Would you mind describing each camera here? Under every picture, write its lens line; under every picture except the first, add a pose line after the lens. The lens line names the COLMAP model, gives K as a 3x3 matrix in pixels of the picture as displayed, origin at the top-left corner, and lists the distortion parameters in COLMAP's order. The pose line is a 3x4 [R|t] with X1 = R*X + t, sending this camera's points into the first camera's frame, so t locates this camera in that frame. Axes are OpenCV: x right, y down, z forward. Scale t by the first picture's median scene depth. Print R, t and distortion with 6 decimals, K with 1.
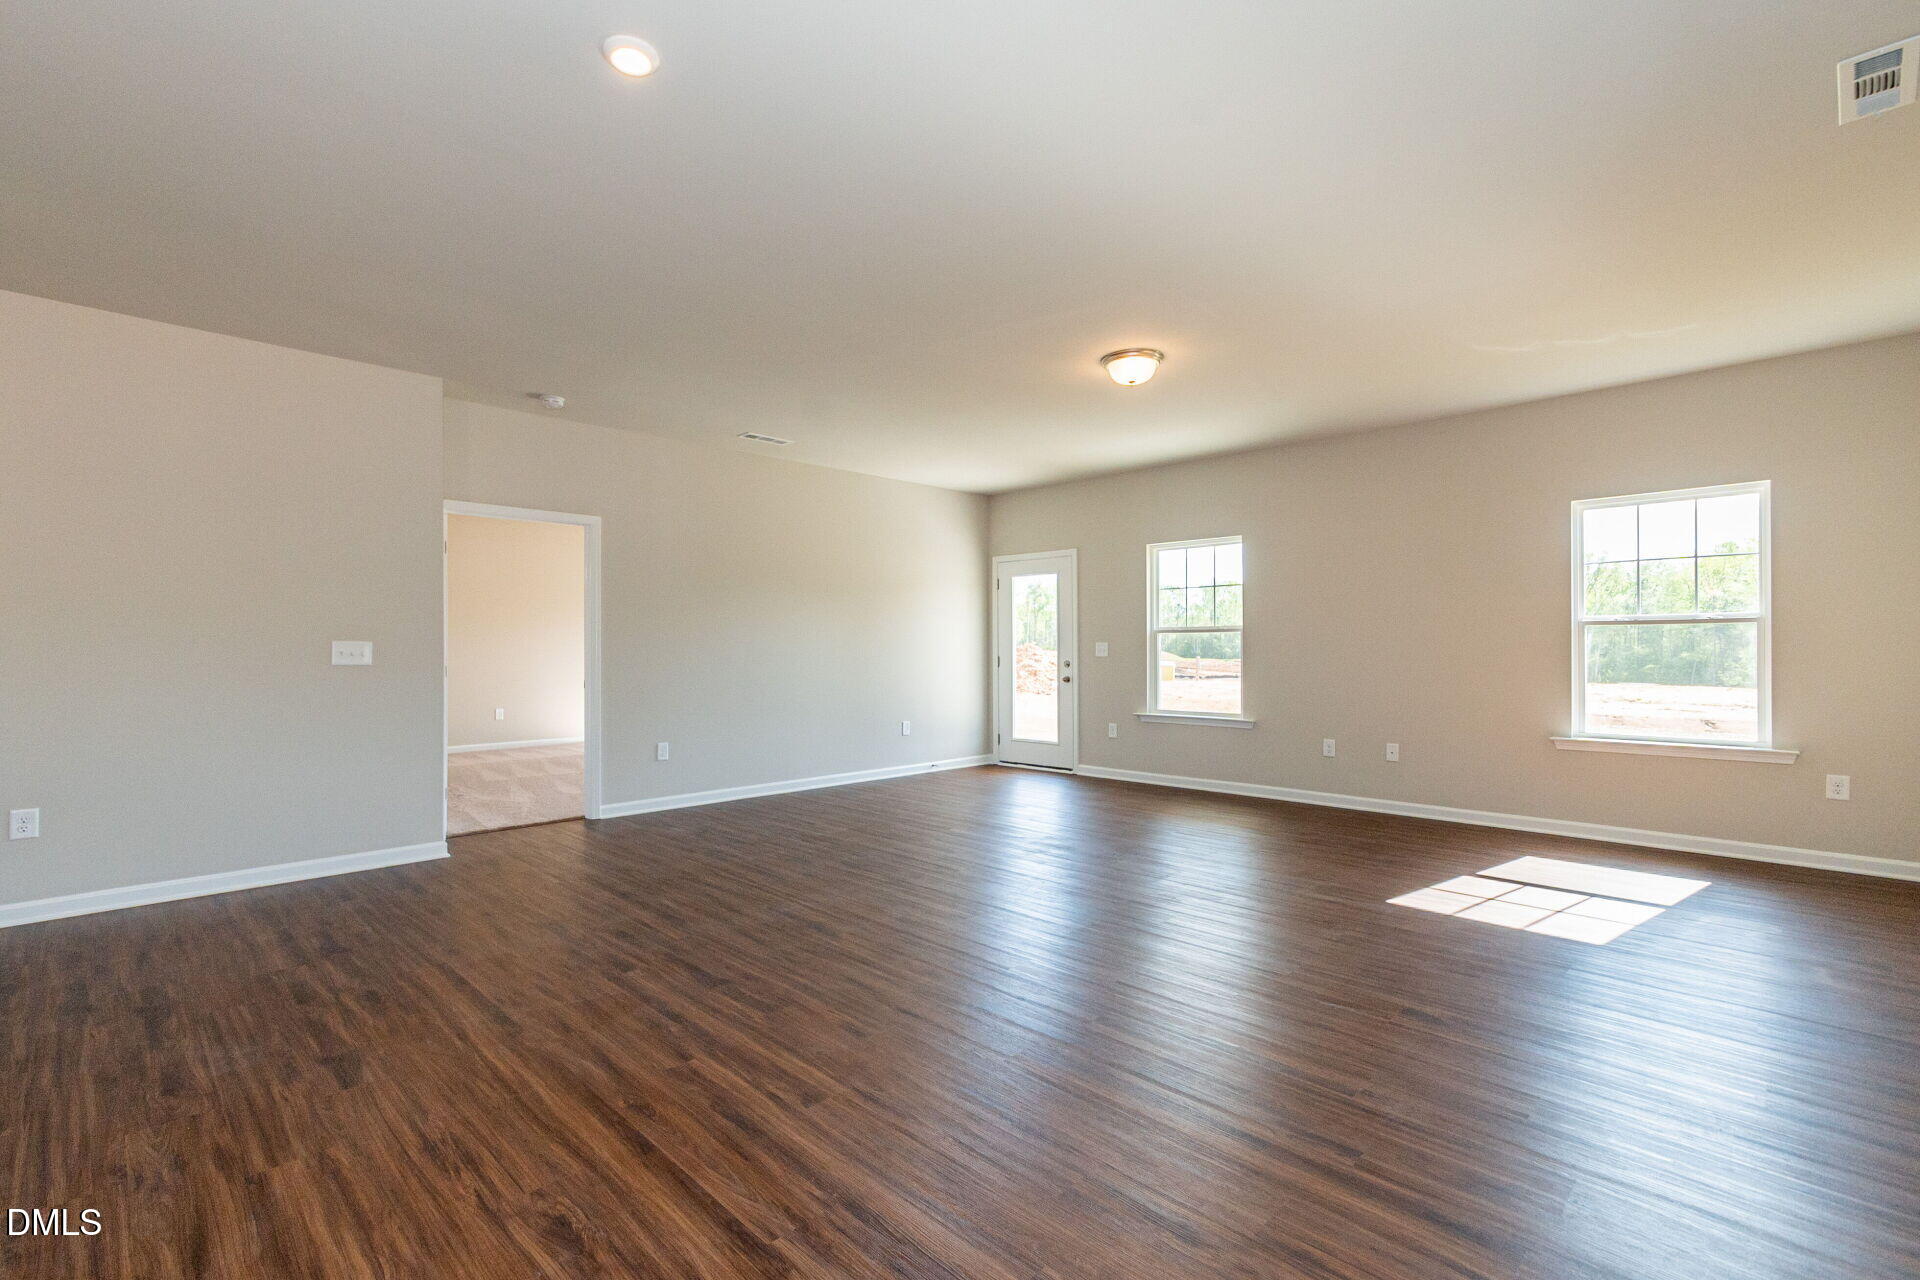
lens RADIAL K [[857.9, 0, 927.4], [0, 857.9, 635.2], [0, 0, 1]] dist [0.008710, 0.002193]
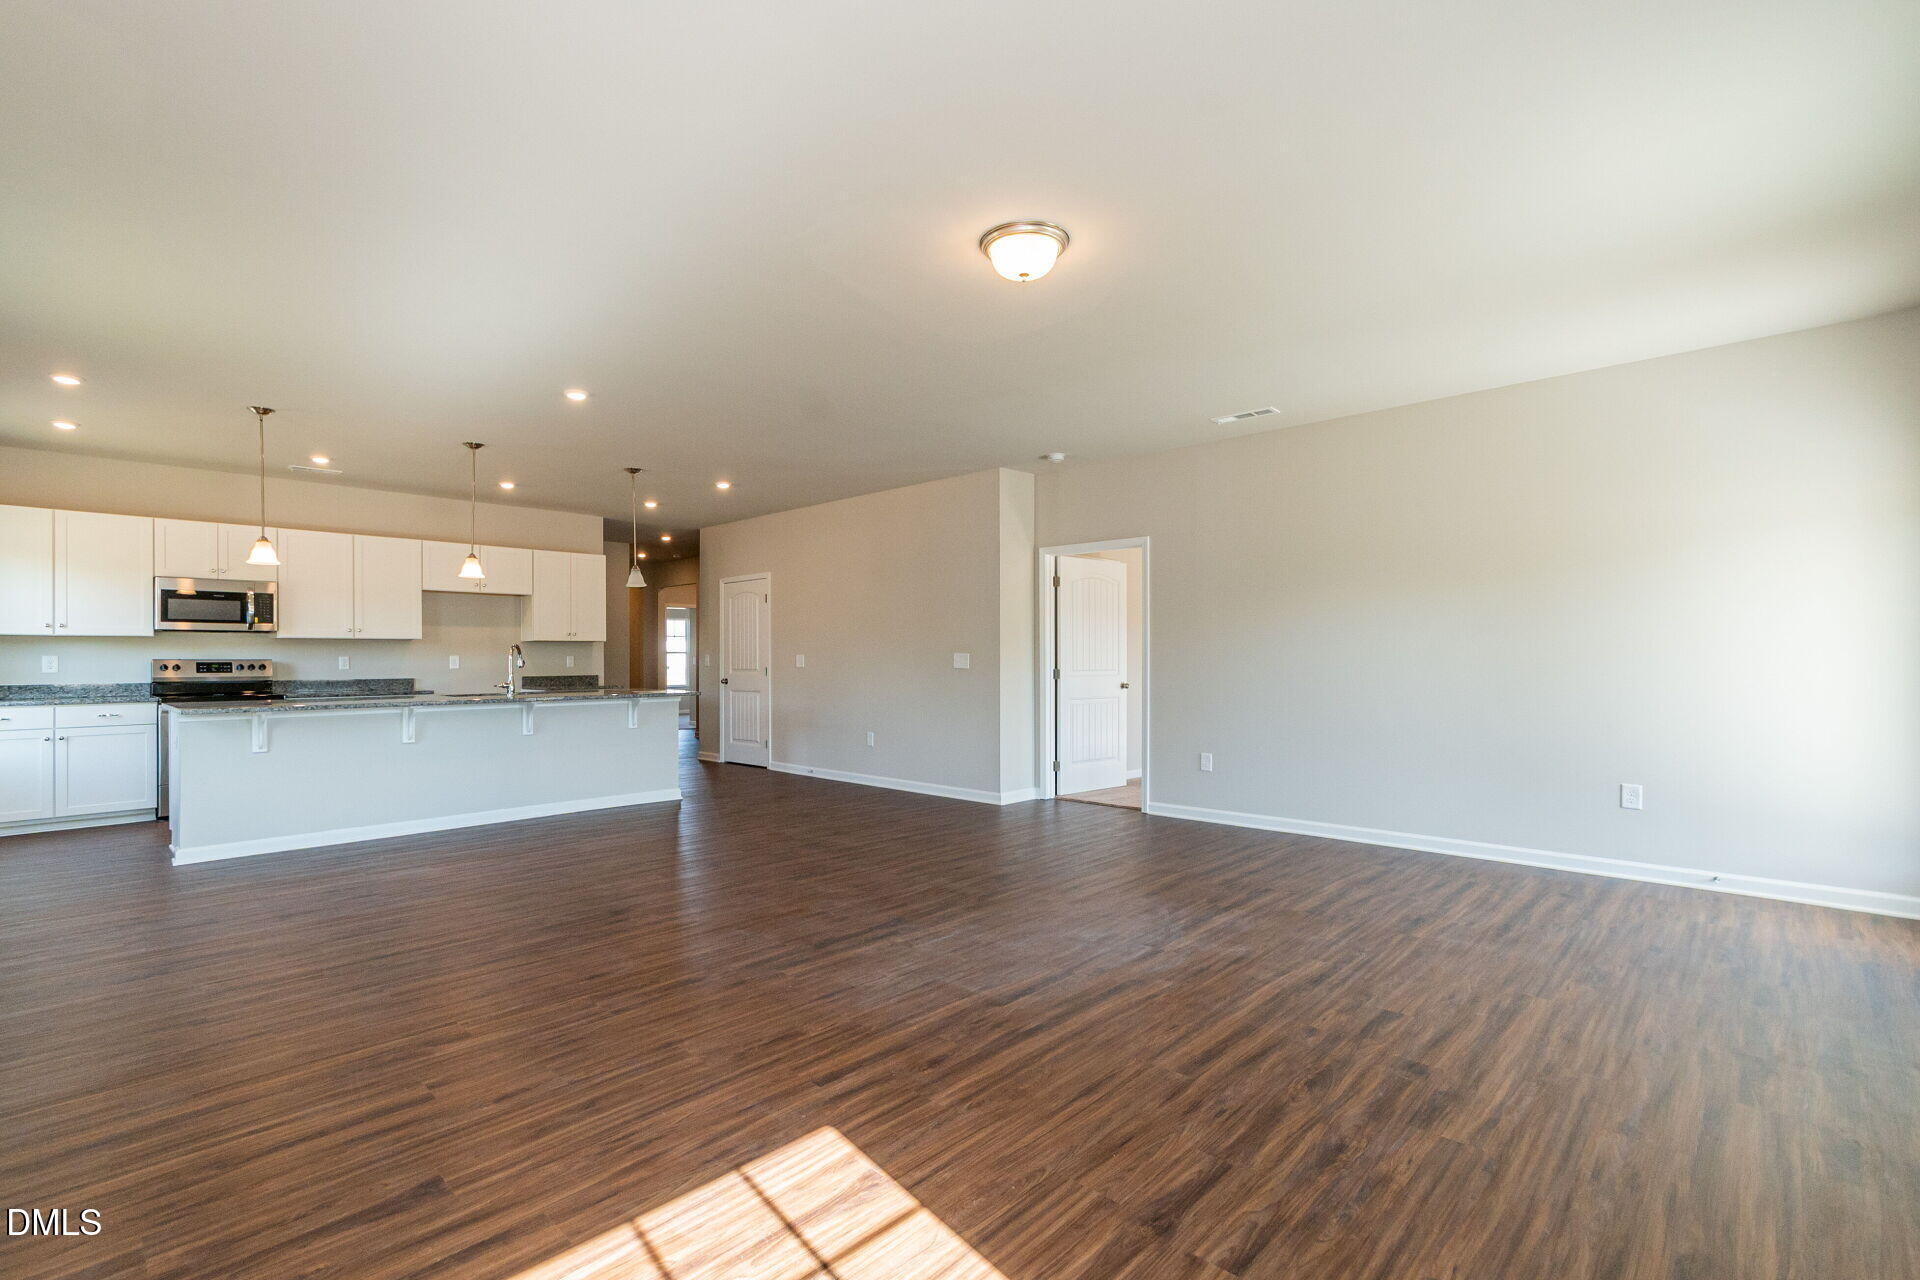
lens RADIAL K [[857.9, 0, 921.9], [0, 857.9, 664.6], [0, 0, 1]] dist [0.008710, 0.002193]
pose [[0.016945, 0.011273, -0.999793, 0.811745], [0.018813, 0.999756, 0.011592, 0.006469], [0.999679, -0.019006, 0.016728, 0.796893]]
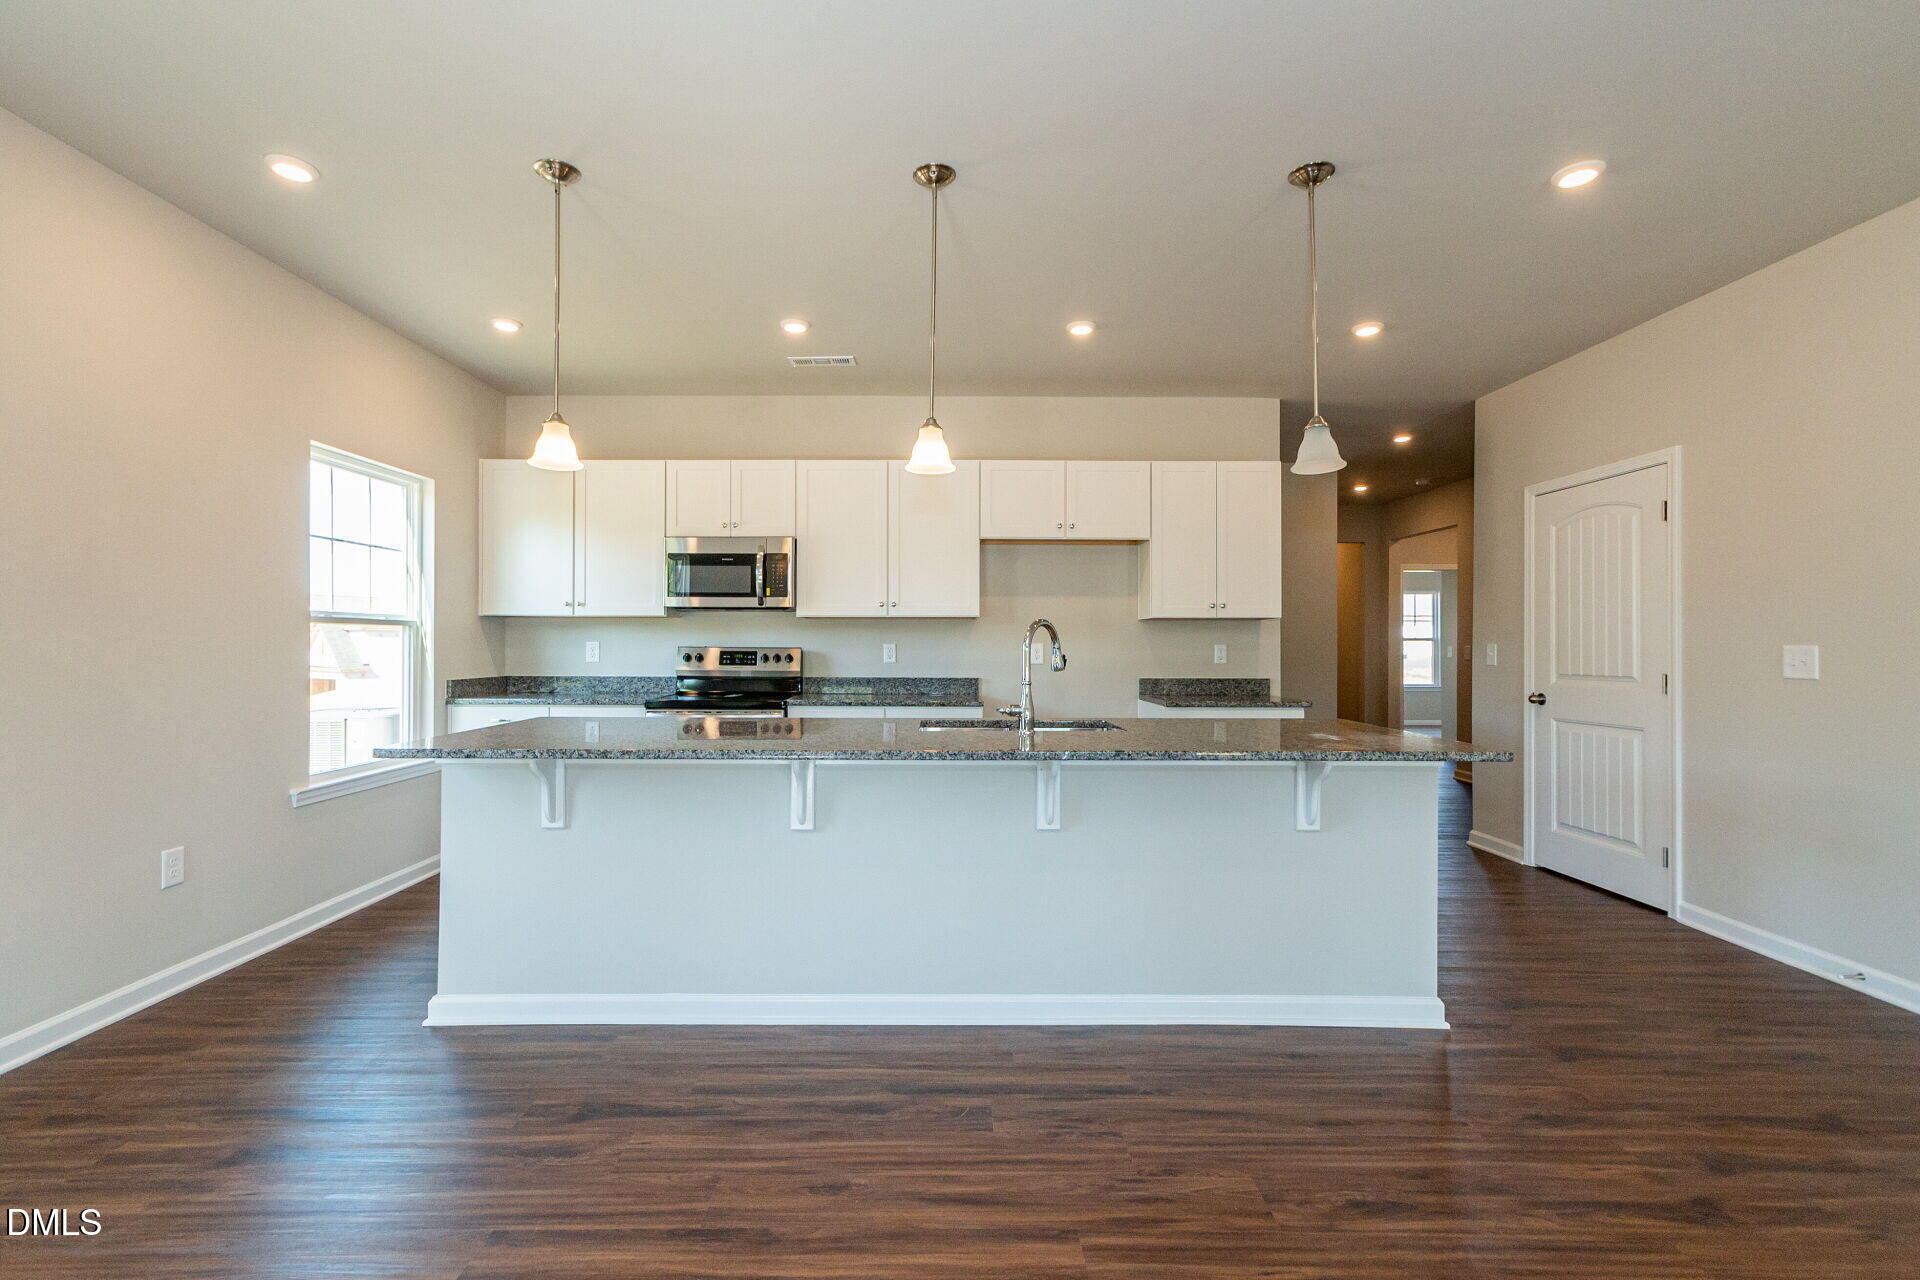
lens RADIAL K [[857.9, 0, 936.2], [0, 857.9, 633.3], [0, 0, 1]] dist [0.008710, 0.002193]
pose [[-0.695833, -0.007590, -0.718163, -0.002965], [0.010345, 0.999734, -0.020590, 0.000068], [0.718129, -0.021757, -0.695570, 0.569481]]
